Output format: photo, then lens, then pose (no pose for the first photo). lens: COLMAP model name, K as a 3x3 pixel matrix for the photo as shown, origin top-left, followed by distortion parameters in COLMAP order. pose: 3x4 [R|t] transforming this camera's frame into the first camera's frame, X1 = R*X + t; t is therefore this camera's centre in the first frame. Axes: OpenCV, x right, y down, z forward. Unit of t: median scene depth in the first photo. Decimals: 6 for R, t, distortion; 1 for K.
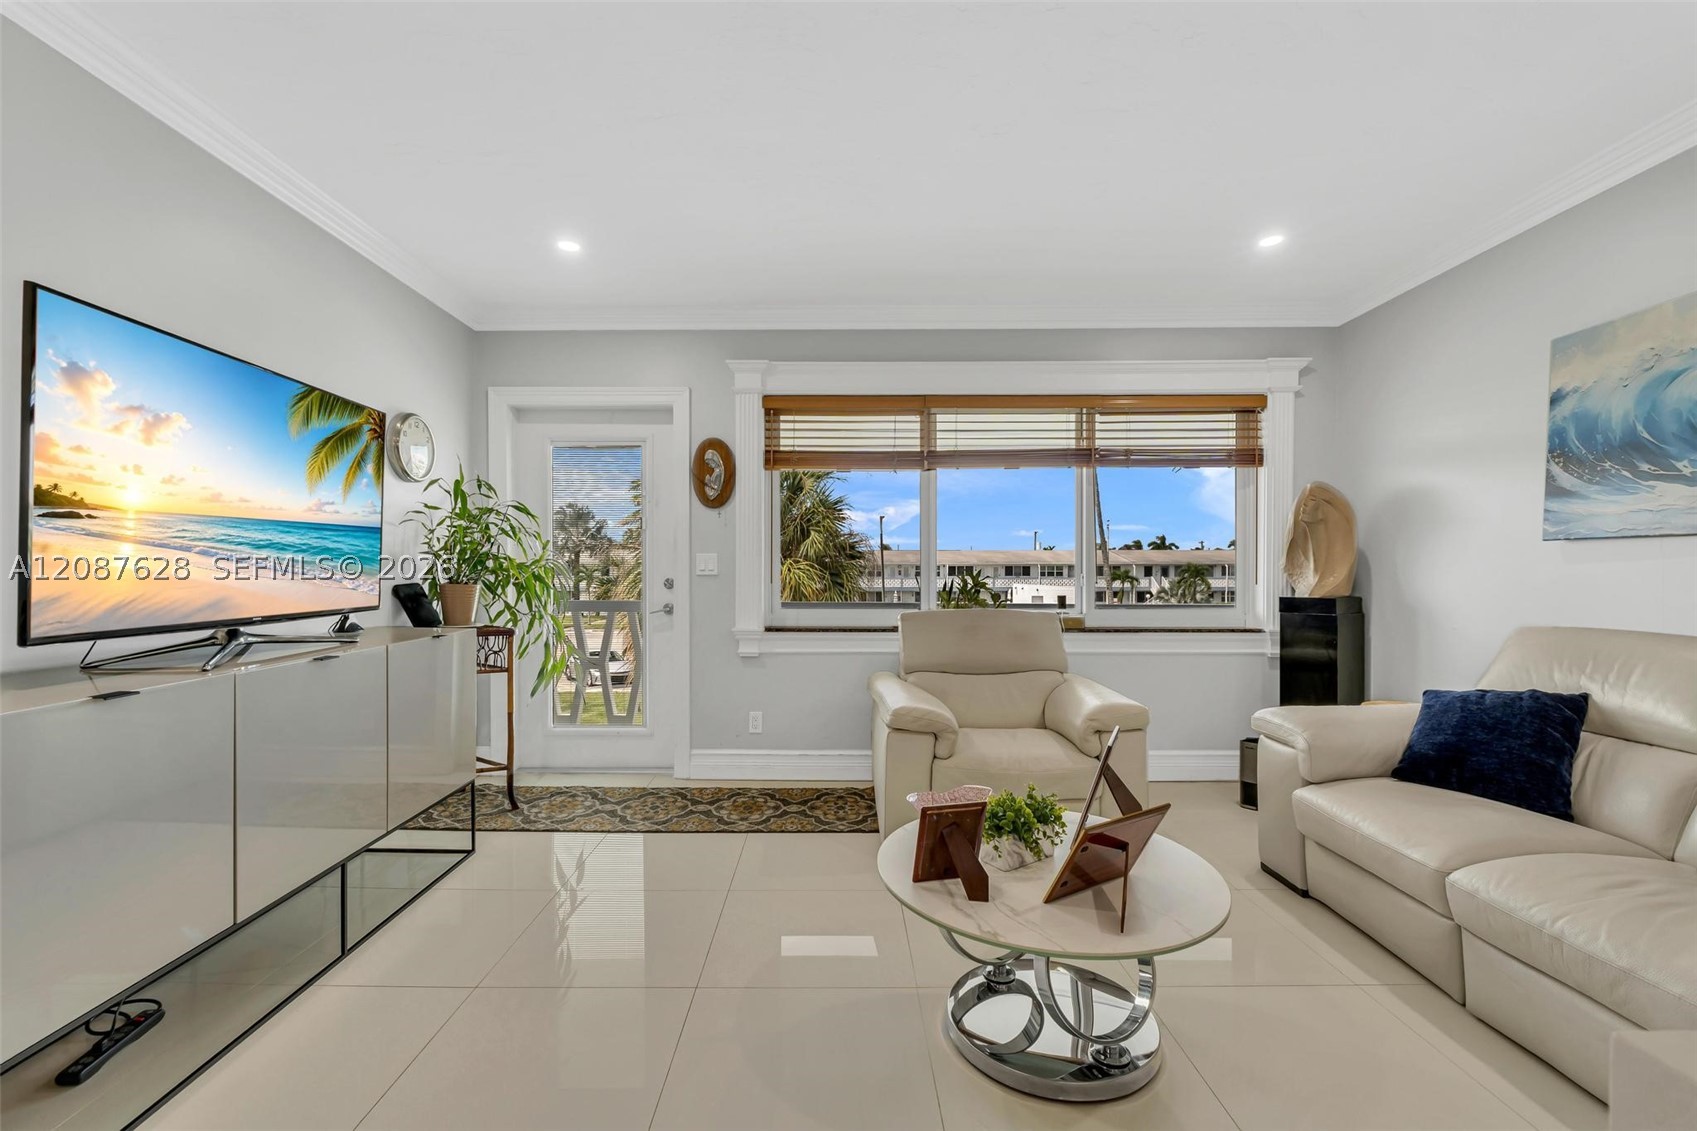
lens RADIAL K [[734.3, 0, 837.1], [0, 734.3, 579.1], [0, 0, 1]] dist [-0.000017, 0.000044]
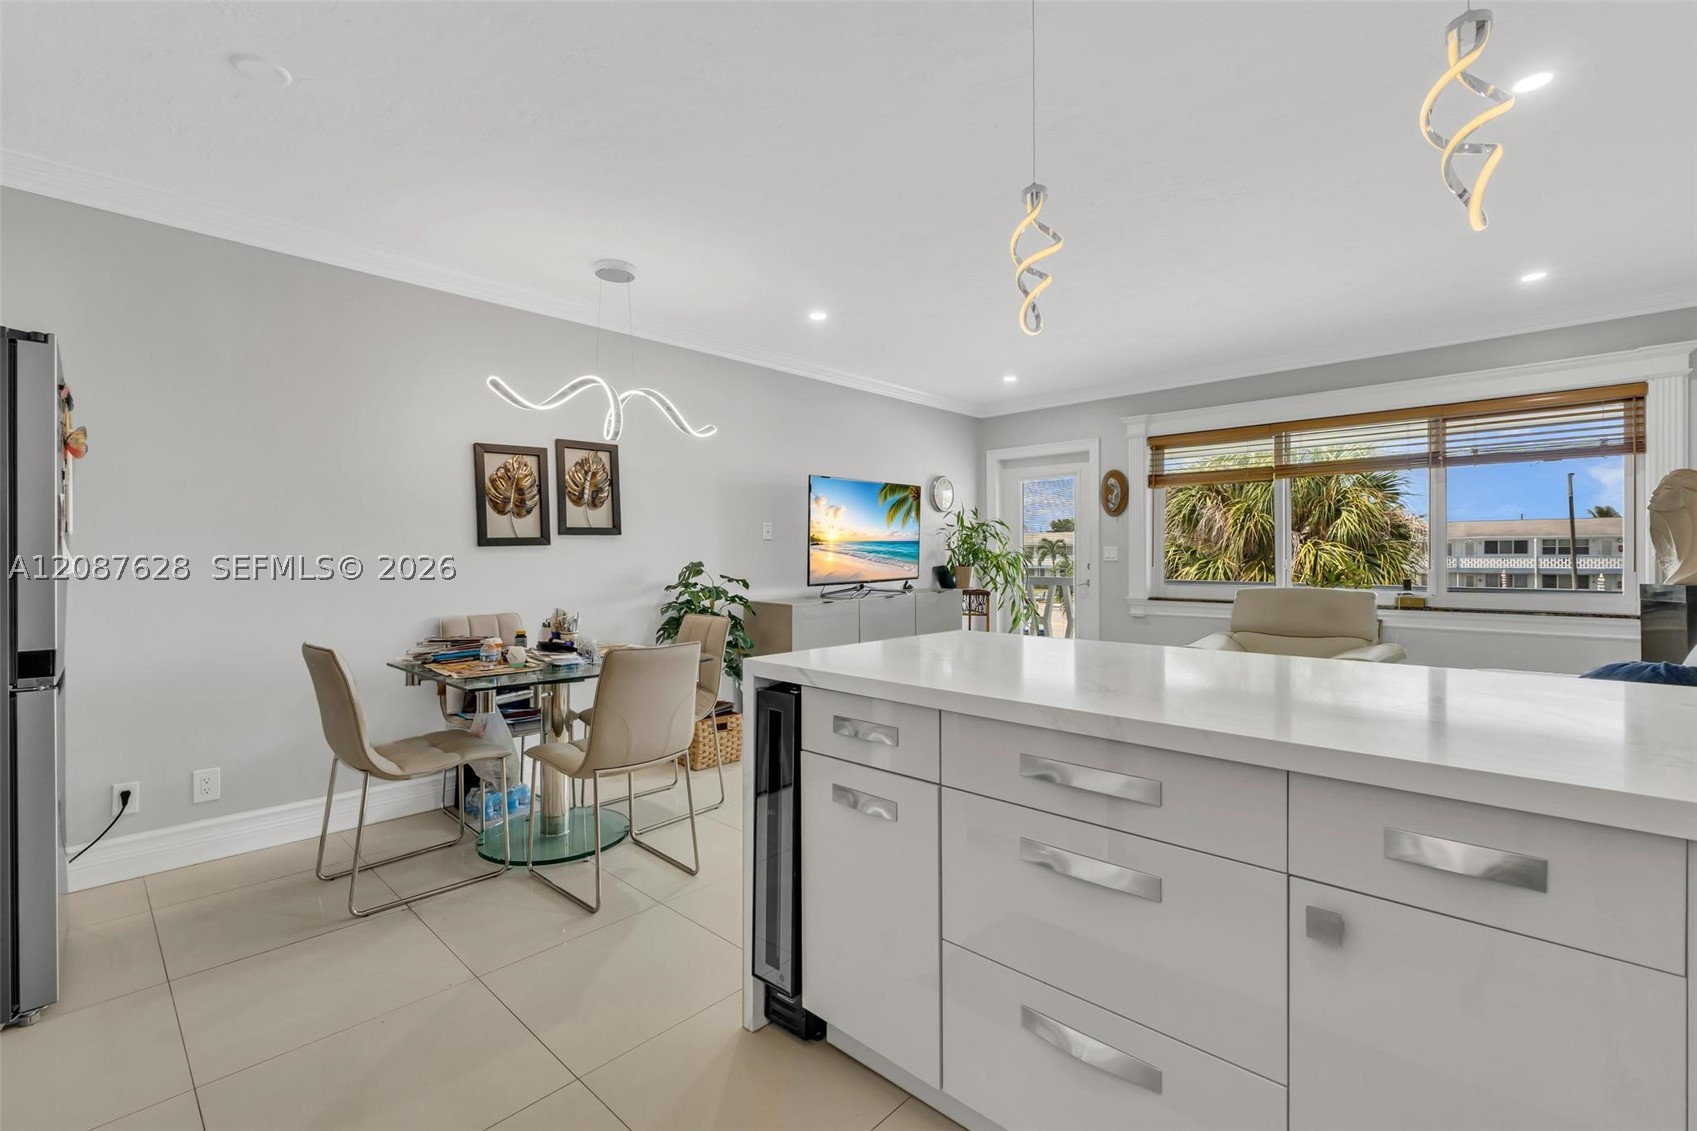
lens RADIAL K [[731.0, 0, 856.5], [0, 731.0, 559.3], [0, 0, 1]] dist [-0.009830, 0.000348]
pose [[0.733652, 0.001209, -0.679524, 0.494281], [-0.000543, 0.999999, 0.001194, -0.011310], [0.679525, -0.000507, 0.733652, -0.486633]]
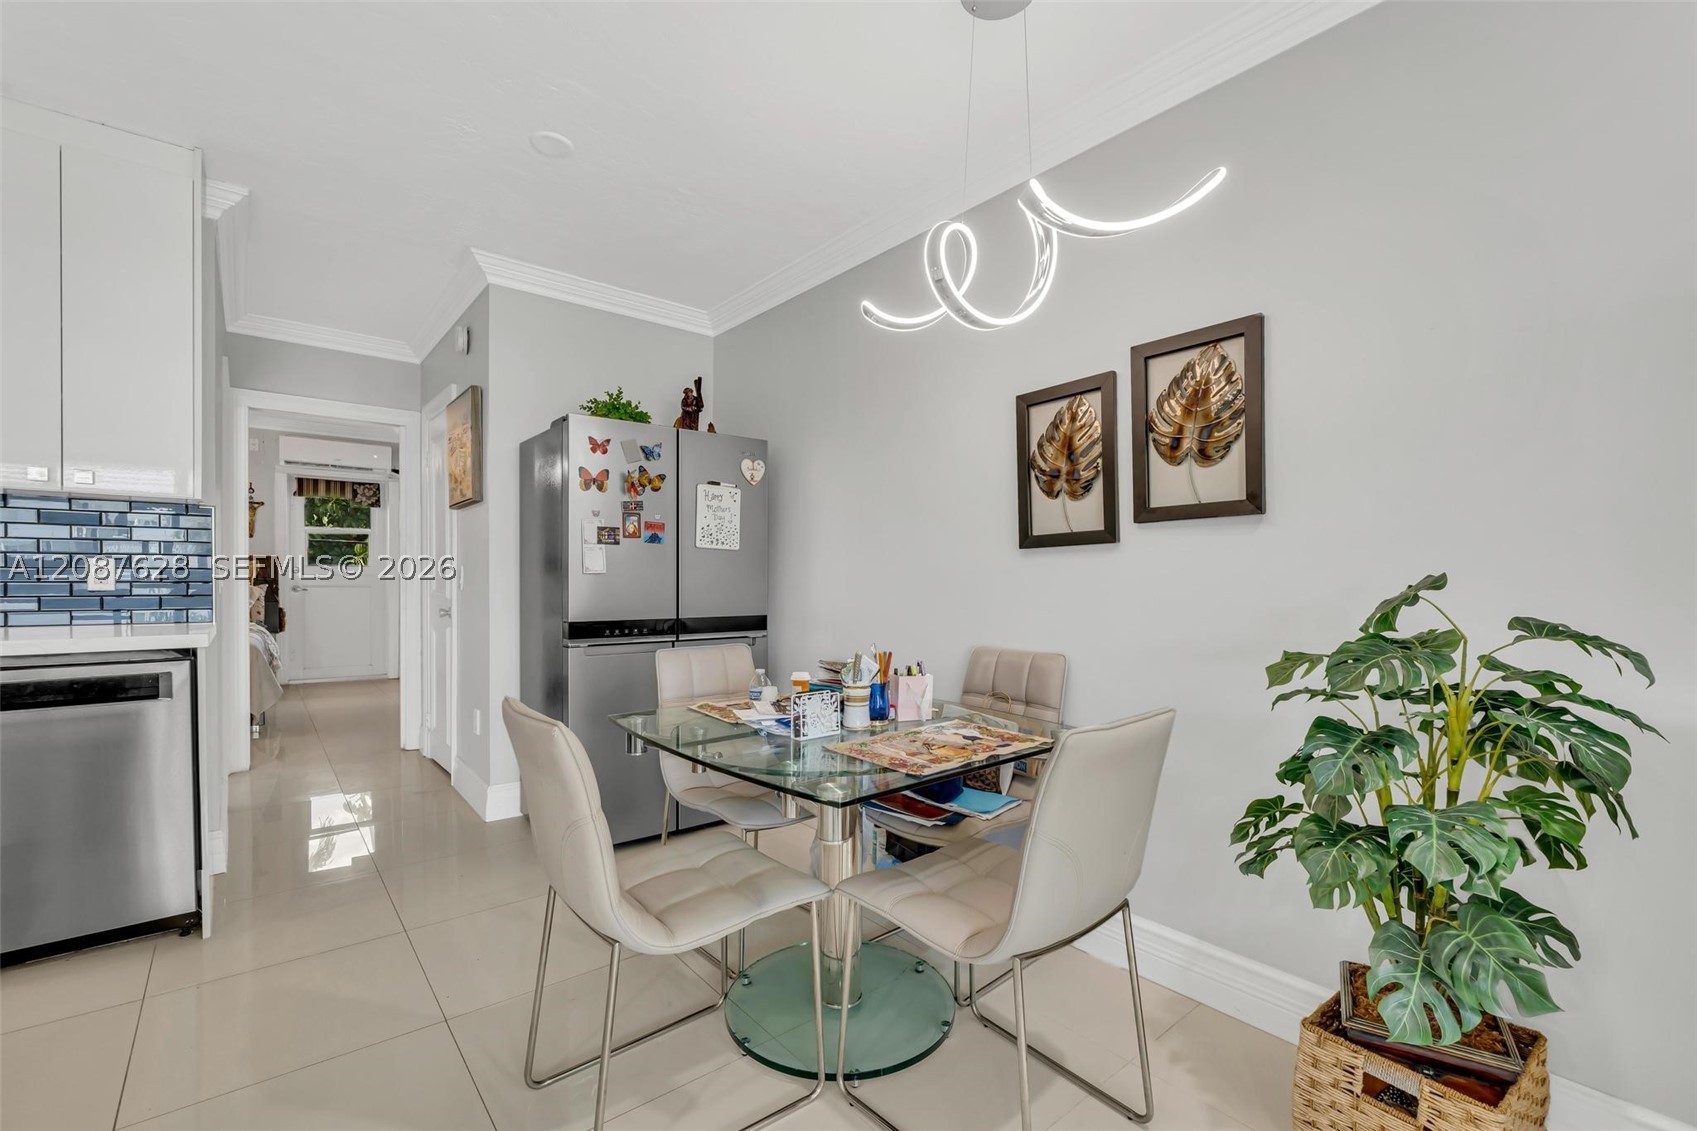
lens RADIAL K [[737.4, 0, 859.6], [0, 737.4, 592.4], [0, 0, 1]] dist [-0.001235, -0.000046]
pose [[-0.762599, 0.004254, -0.646858, -0.001754], [-0.013508, 0.999656, 0.022499, -0.000507], [0.646730, 0.025896, -0.762279, 0.310959]]
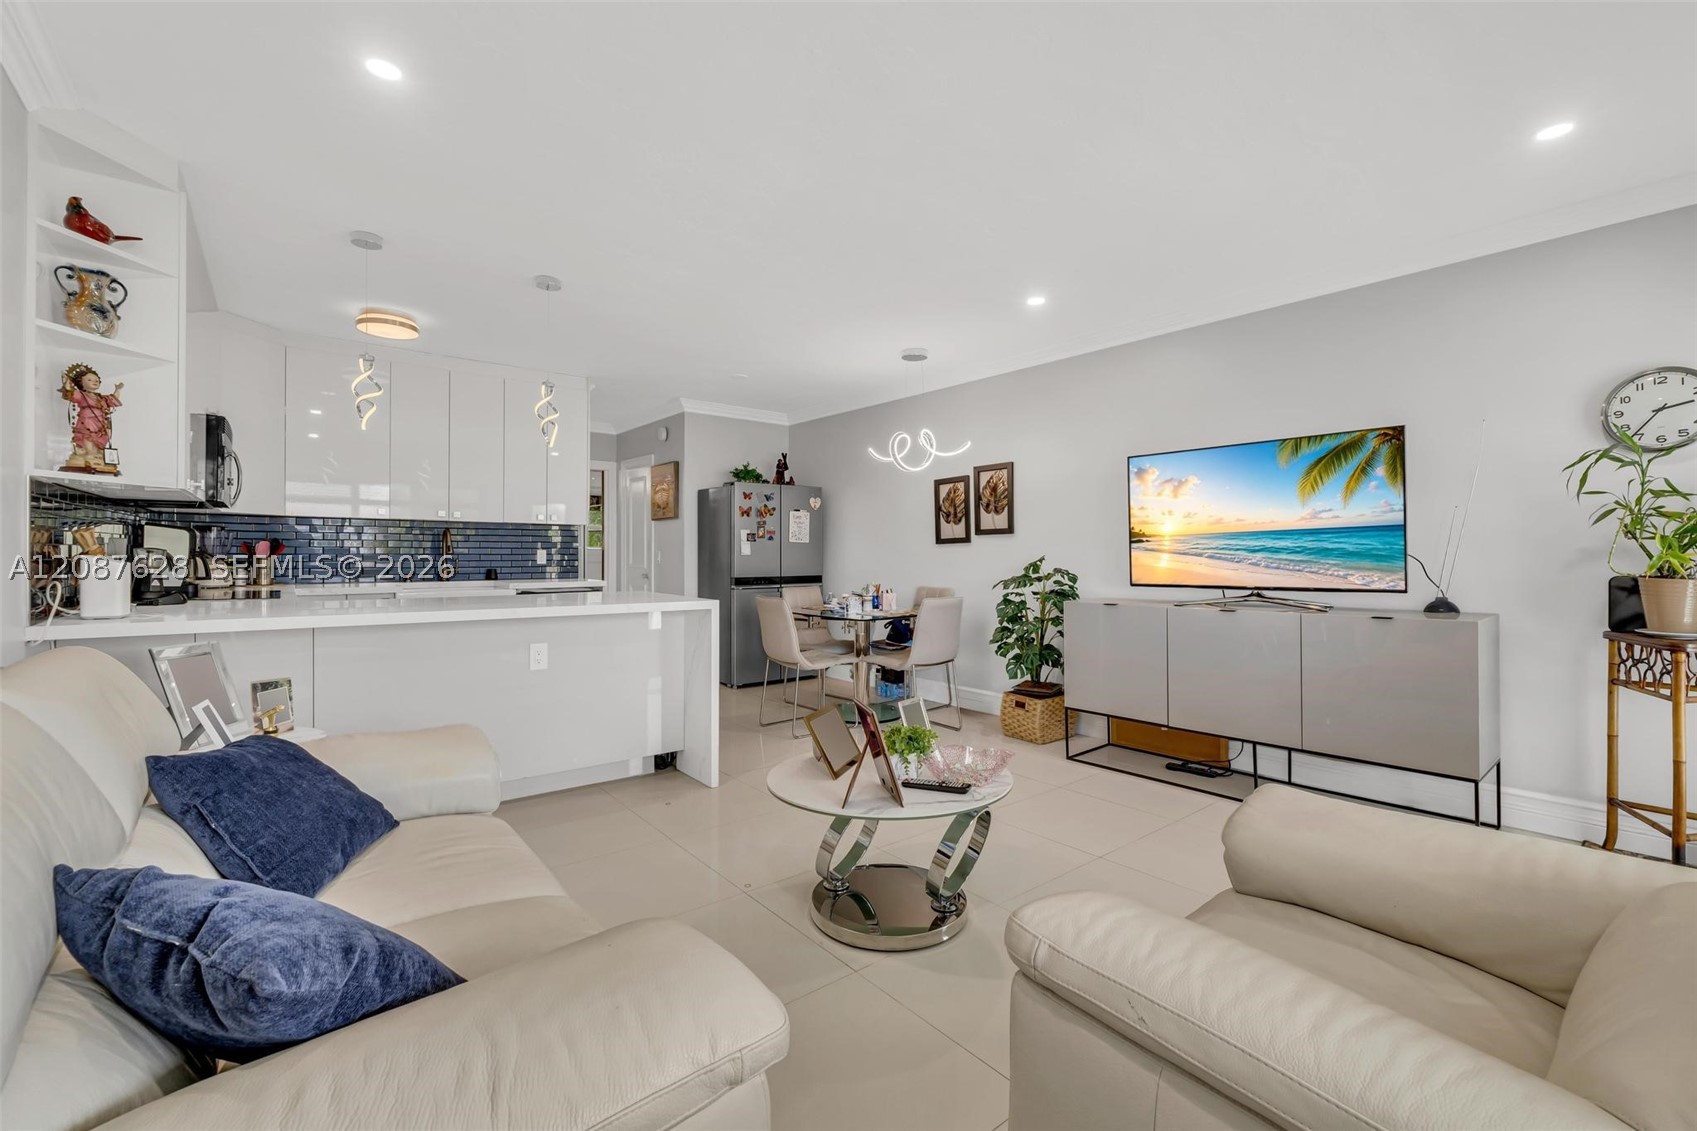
lens RADIAL K [[710.3, 0, 853.3], [0, 710.3, 543.3], [0, 0, 1]] dist [0.000762, -0.000047]
pose [[-0.776163, -0.013012, -0.630398, 0.558510], [-0.008136, 0.999910, -0.010623, -0.011258], [0.630479, -0.003116, -0.776200, 0.971060]]
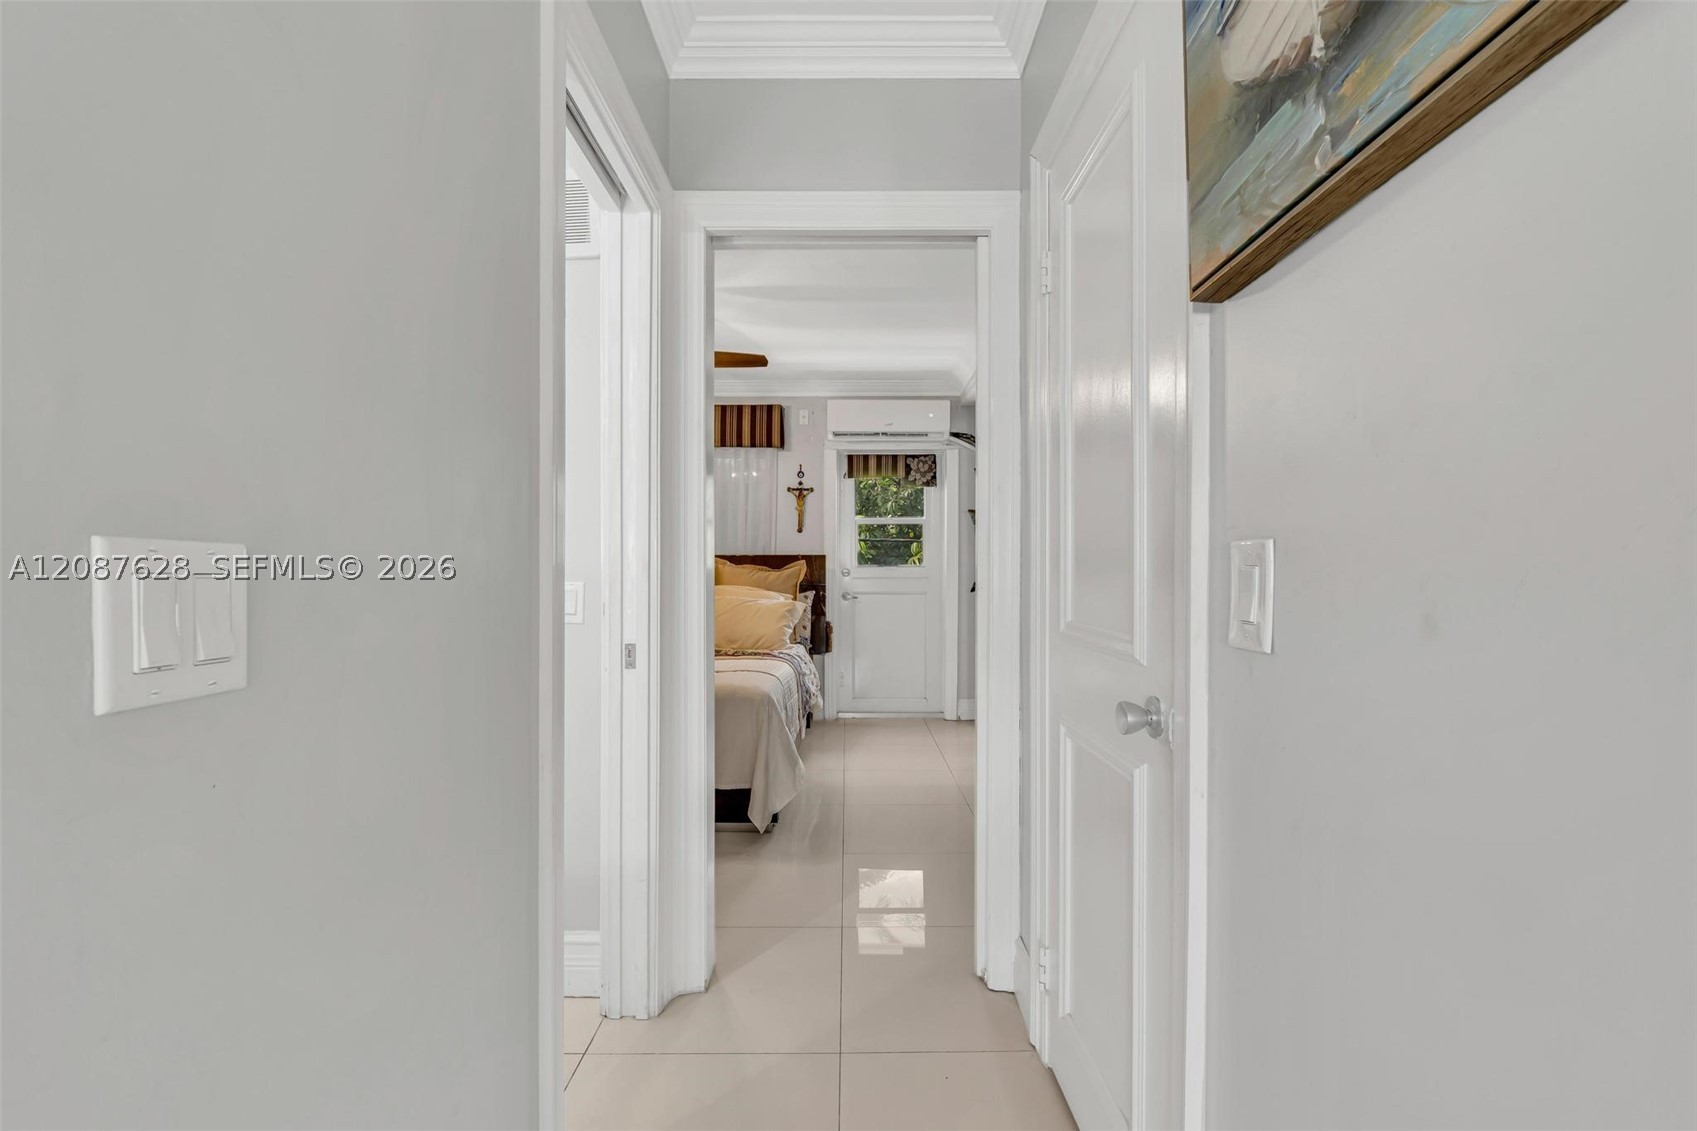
lens RADIAL K [[718.7, 0, 849.0], [0, 718.7, 575.8], [0, 0, 1]] dist [-0.016644, -0.000002]
pose [[-0.999966, -0.001353, -0.008100, -0.120266], [-0.001401, 0.999982, 0.005833, 0.002410], [0.008092, 0.005844, -0.999950, -0.641321]]
